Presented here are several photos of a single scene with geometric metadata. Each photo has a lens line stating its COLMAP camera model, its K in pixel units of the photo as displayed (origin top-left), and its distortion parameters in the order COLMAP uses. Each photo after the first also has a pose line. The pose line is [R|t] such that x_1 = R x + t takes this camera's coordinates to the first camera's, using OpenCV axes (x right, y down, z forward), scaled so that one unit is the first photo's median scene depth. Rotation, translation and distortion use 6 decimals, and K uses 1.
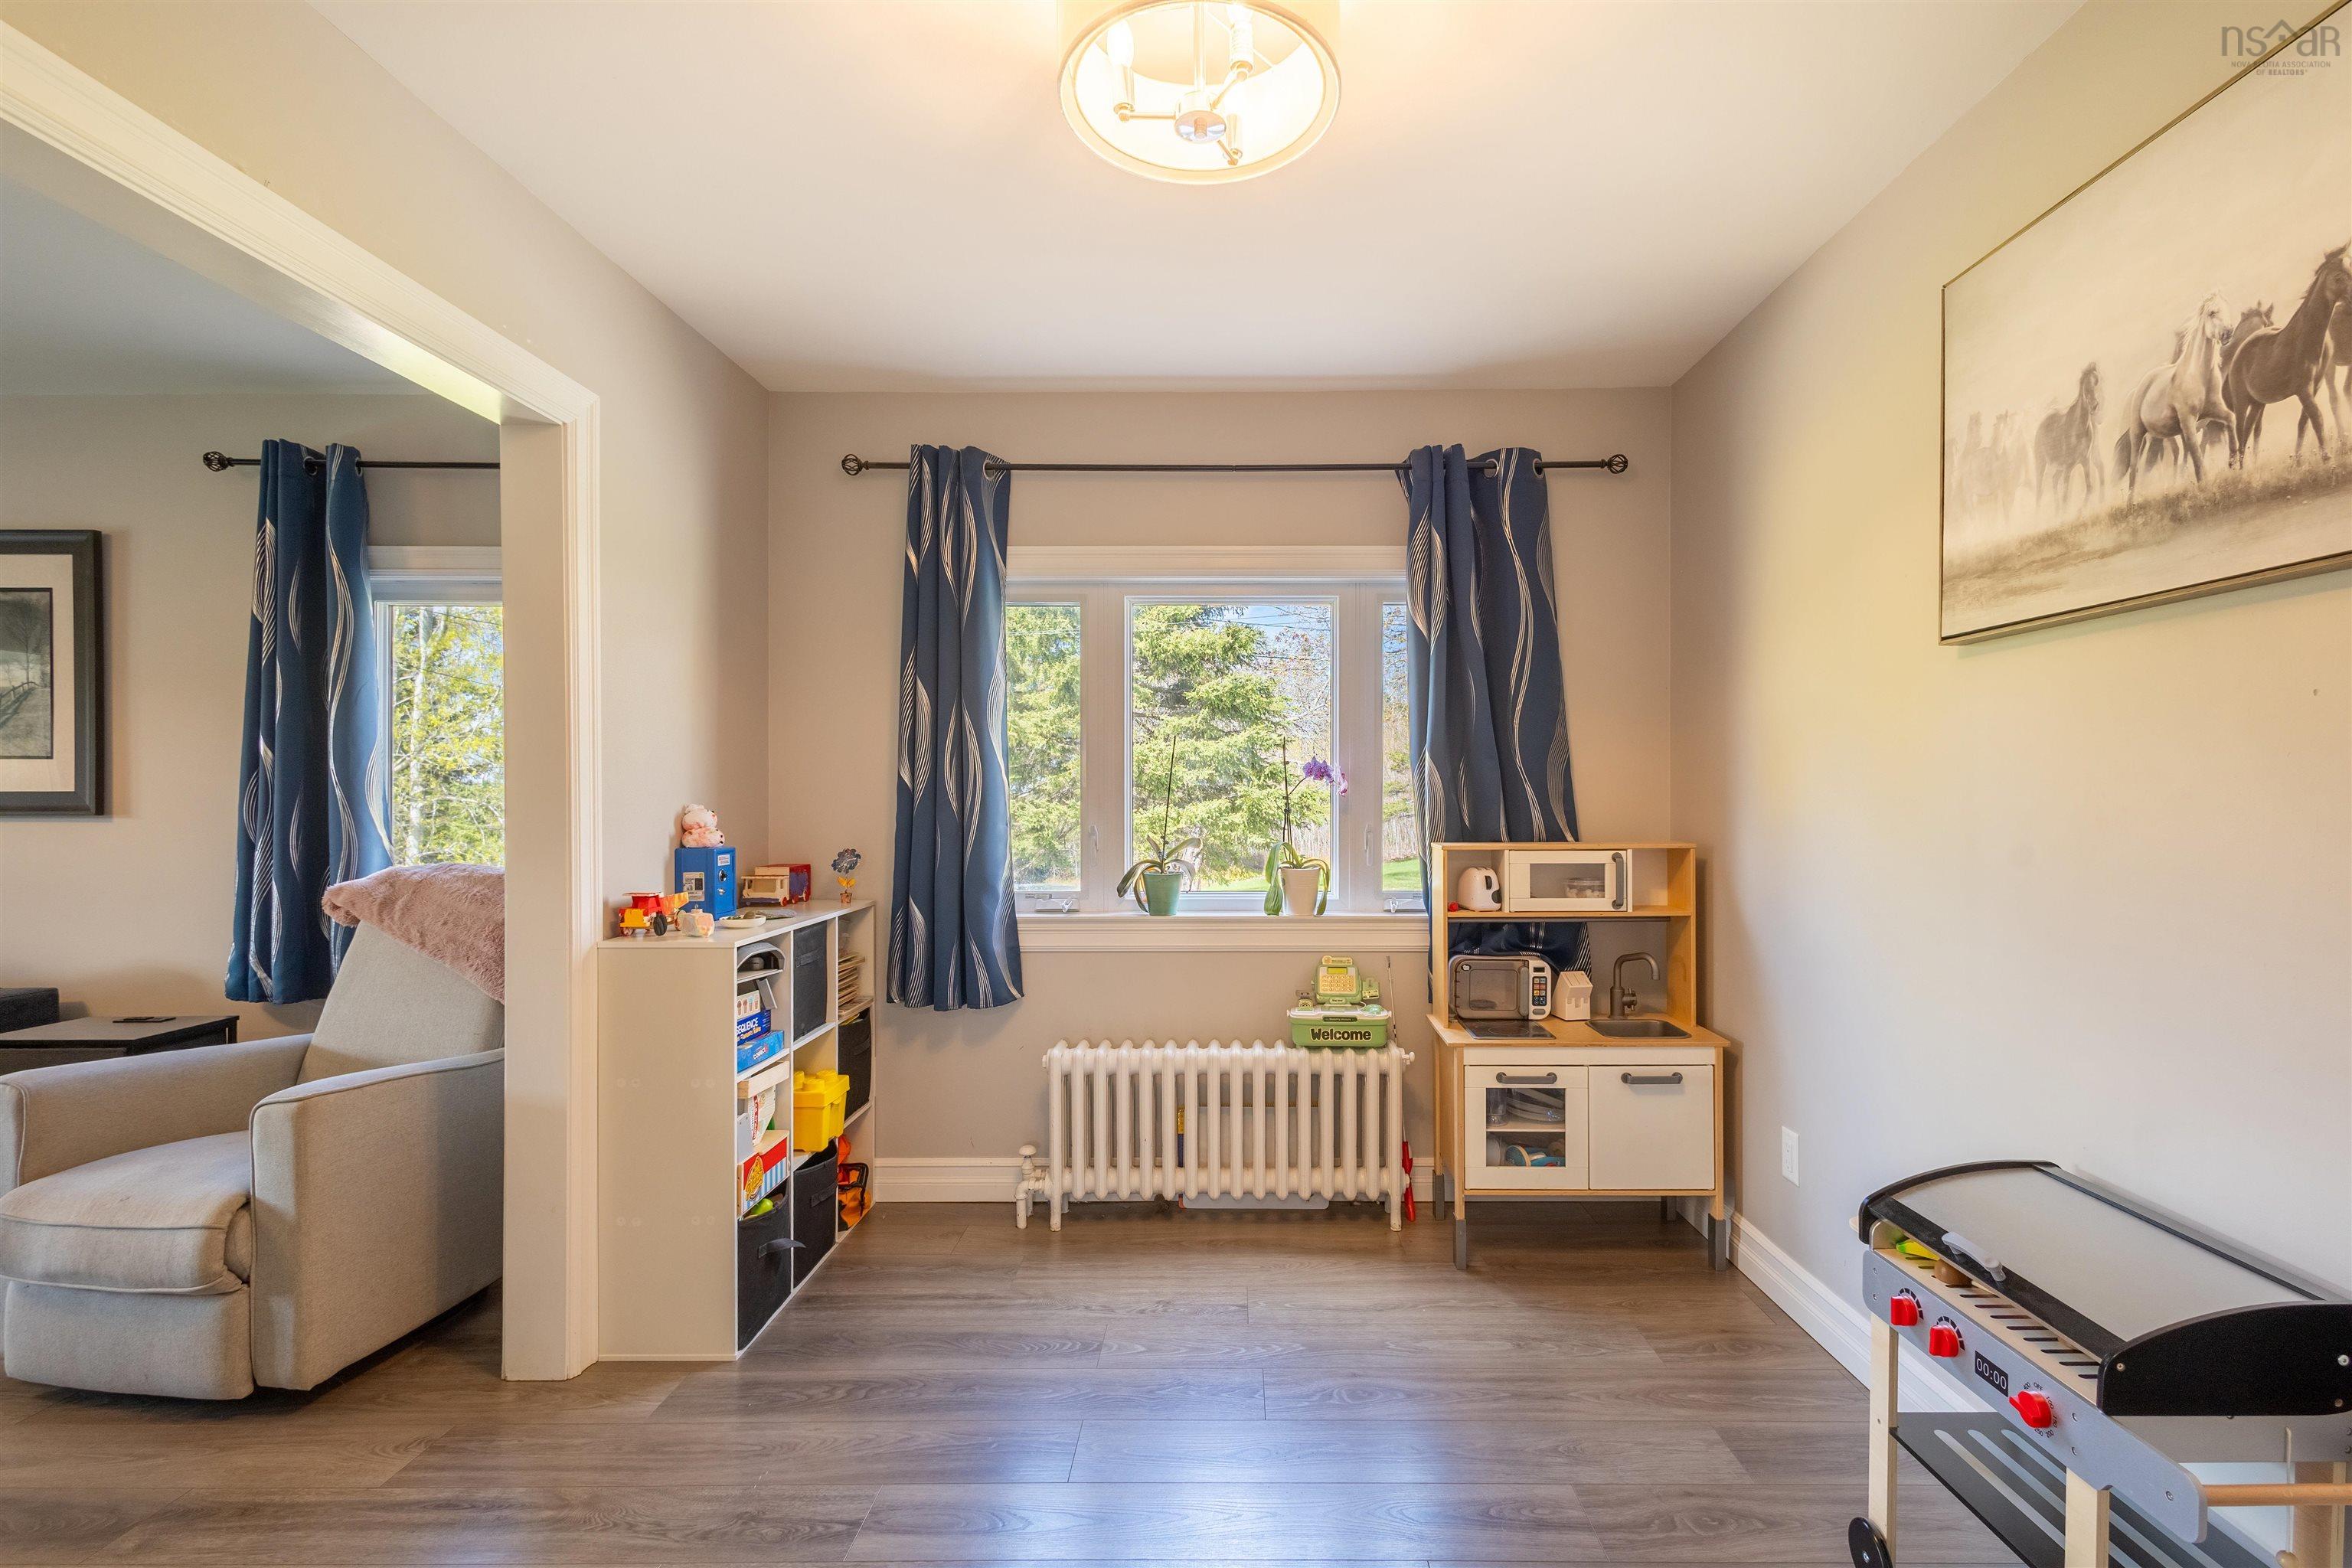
lens RADIAL K [[1149.9, 0, 1176.0], [0, 1149.9, 784.0], [0, 0, 1]] dist [0.001143, 0.000294]
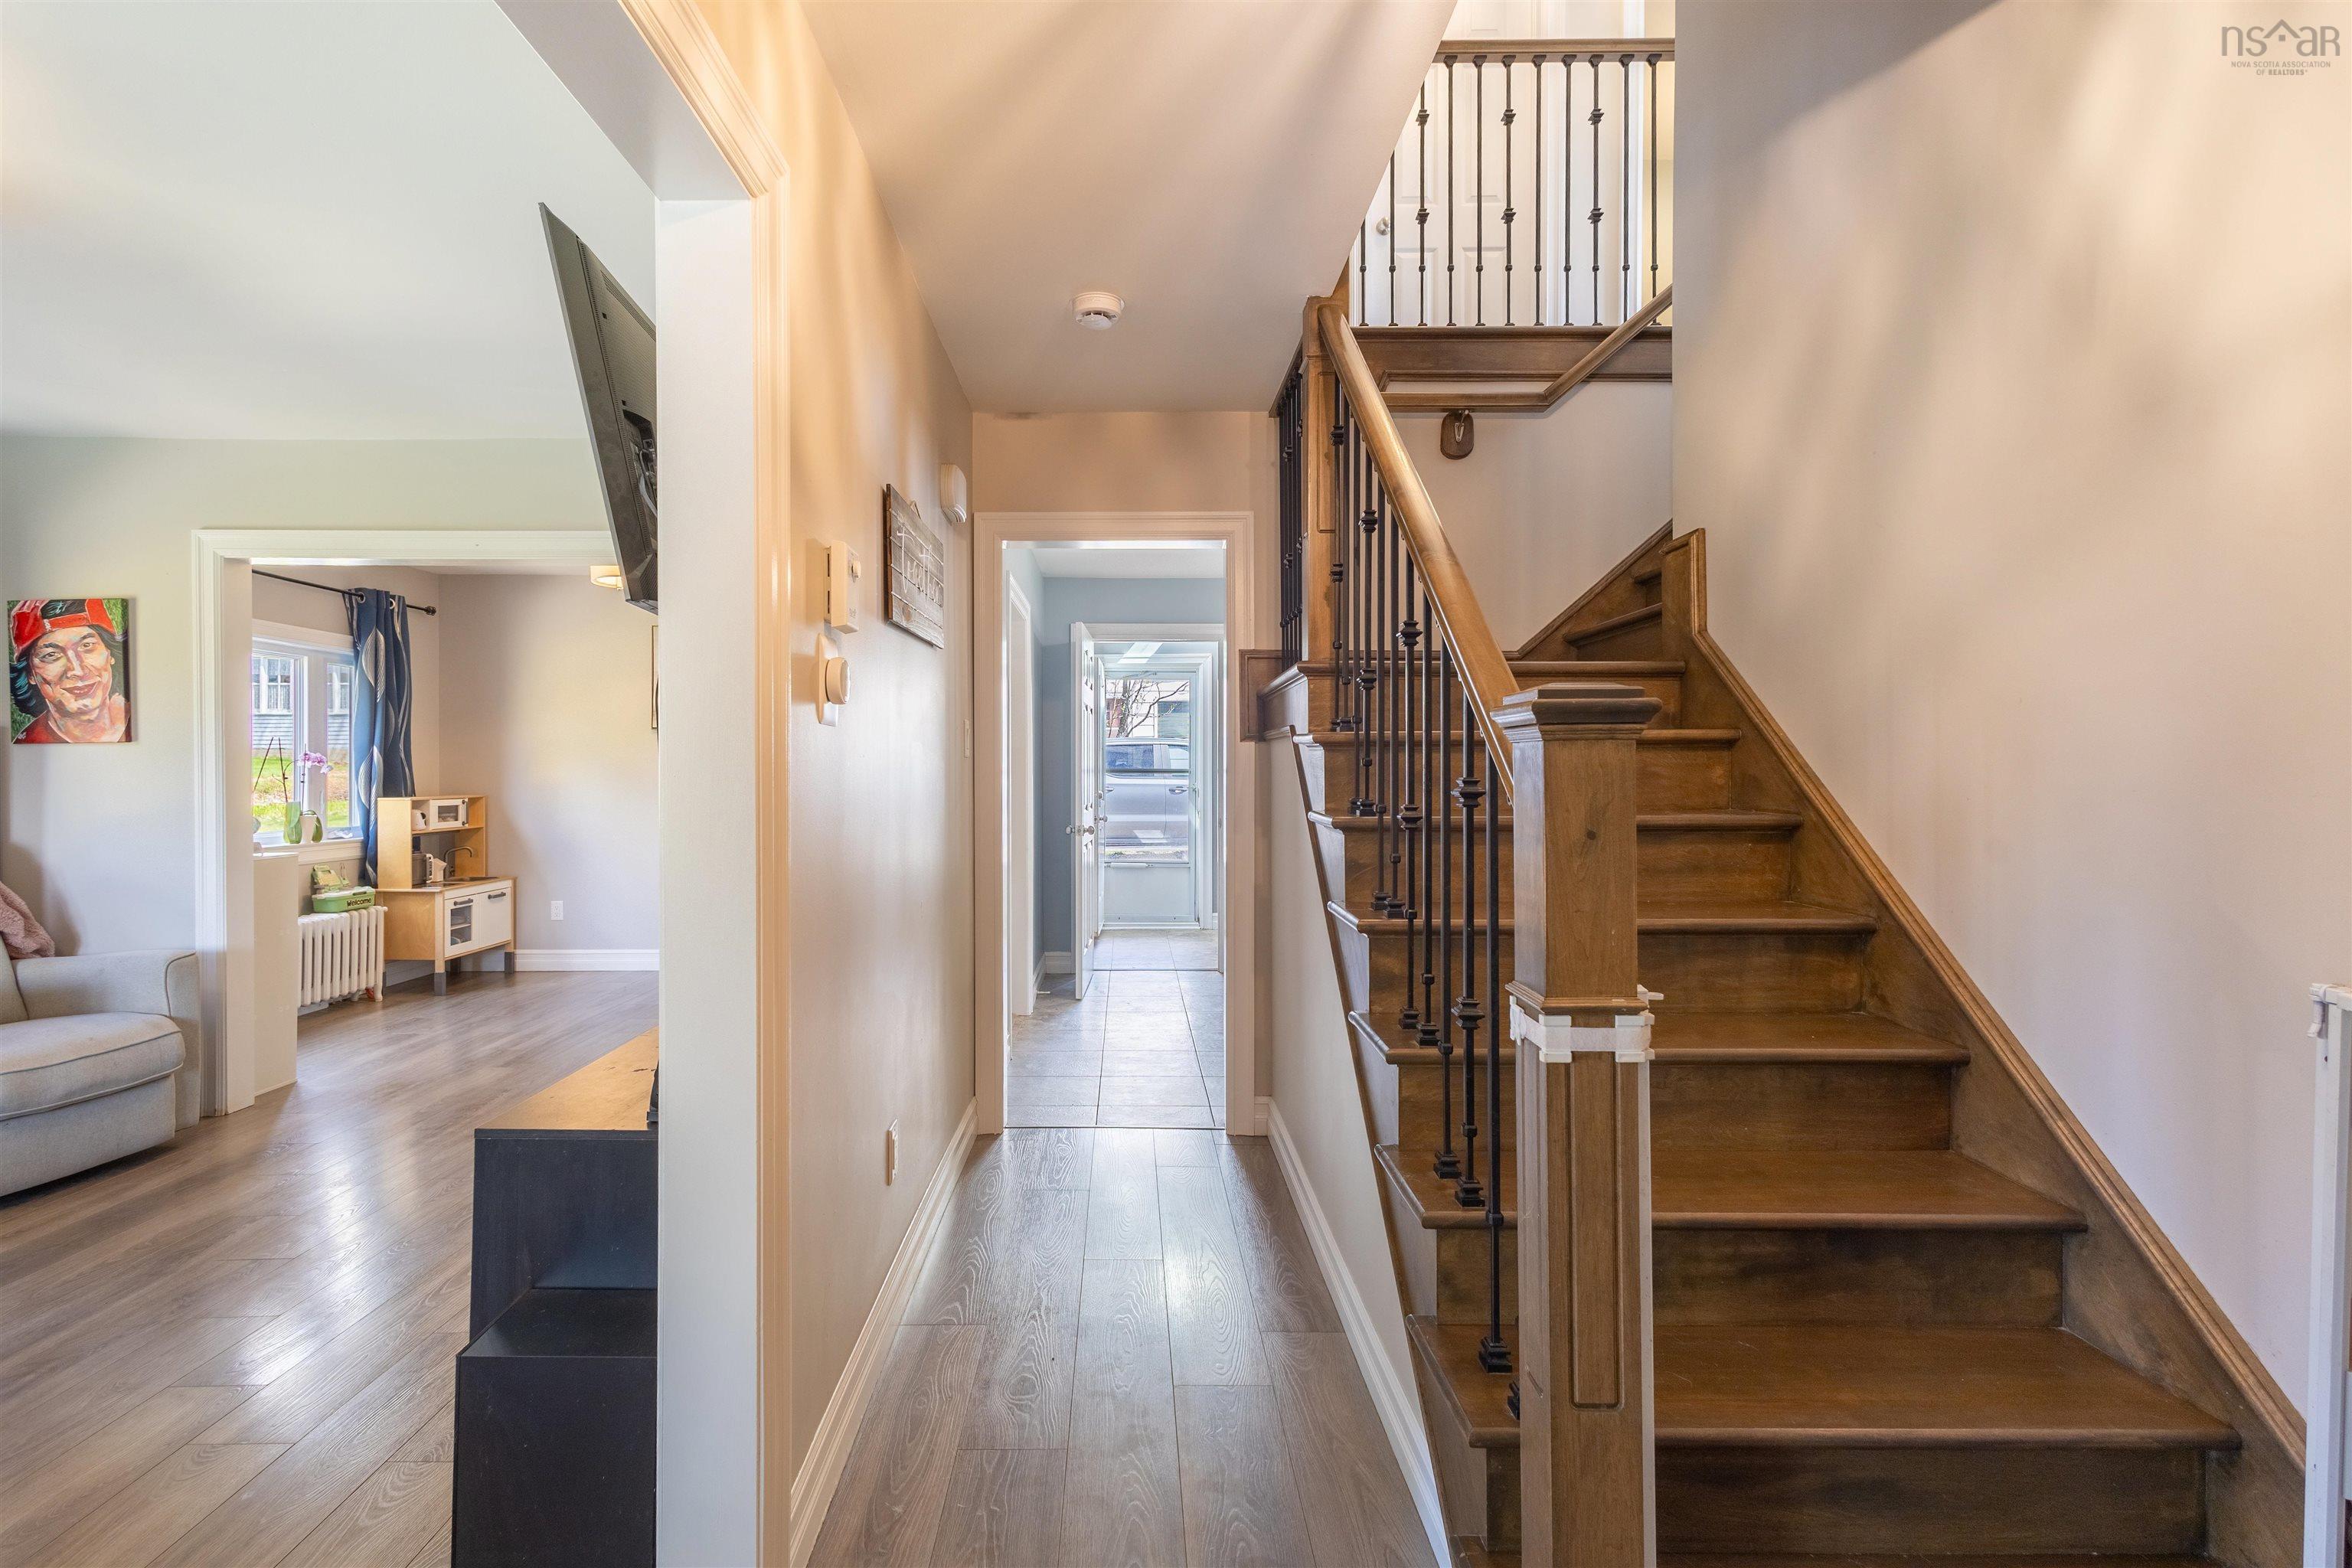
lens RADIAL K [[1097.4, 0, 1133.3], [0, 1097.4, 794.6], [0, 0, 1]] dist [0.001539, 0.000443]
pose [[0.000341, -0.017429, 0.999848, -1.546242], [0.008990, 0.999808, 0.017425, 0.024024], [-0.999960, 0.008983, 0.000498, -0.237014]]
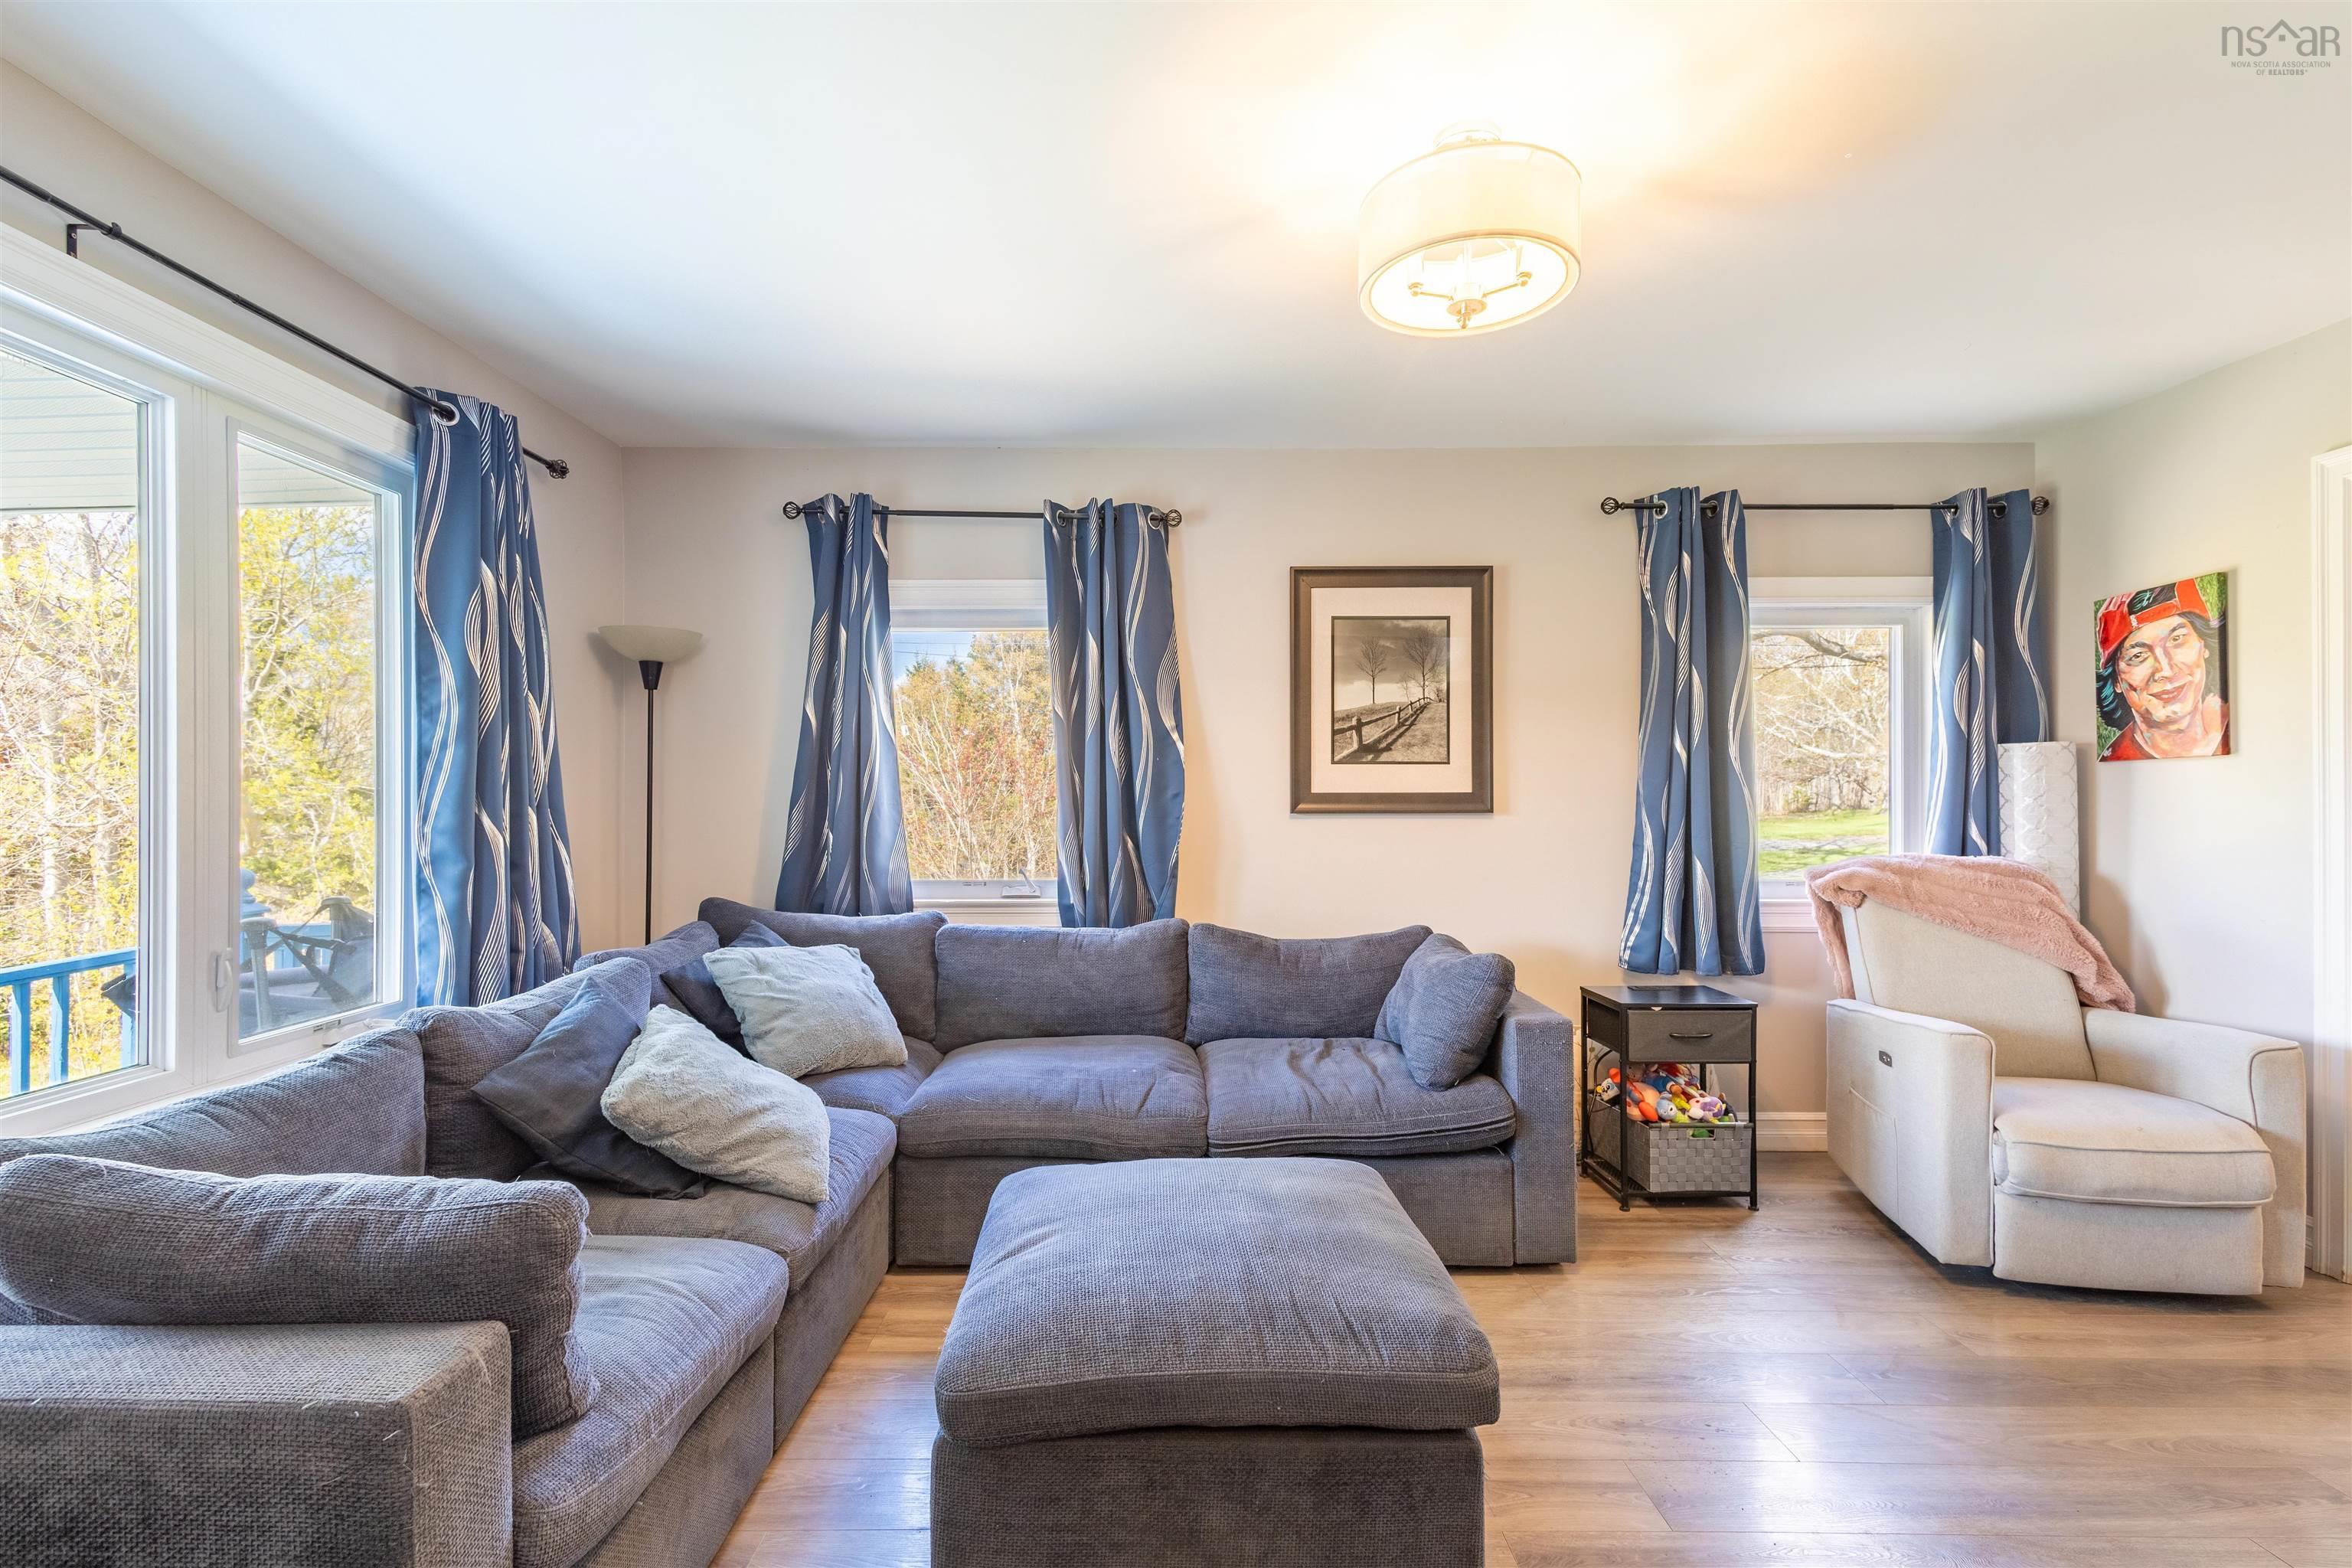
lens RADIAL K [[1097.4, 0, 1133.3], [0, 1097.4, 794.6], [0, 0, 1]] dist [0.001539, 0.000443]
pose [[0.999702, -0.002128, -0.024322, -1.273373], [0.001827, 0.999922, -0.012382, 0.021822], [0.024346, 0.012334, 0.999627, -0.108816]]
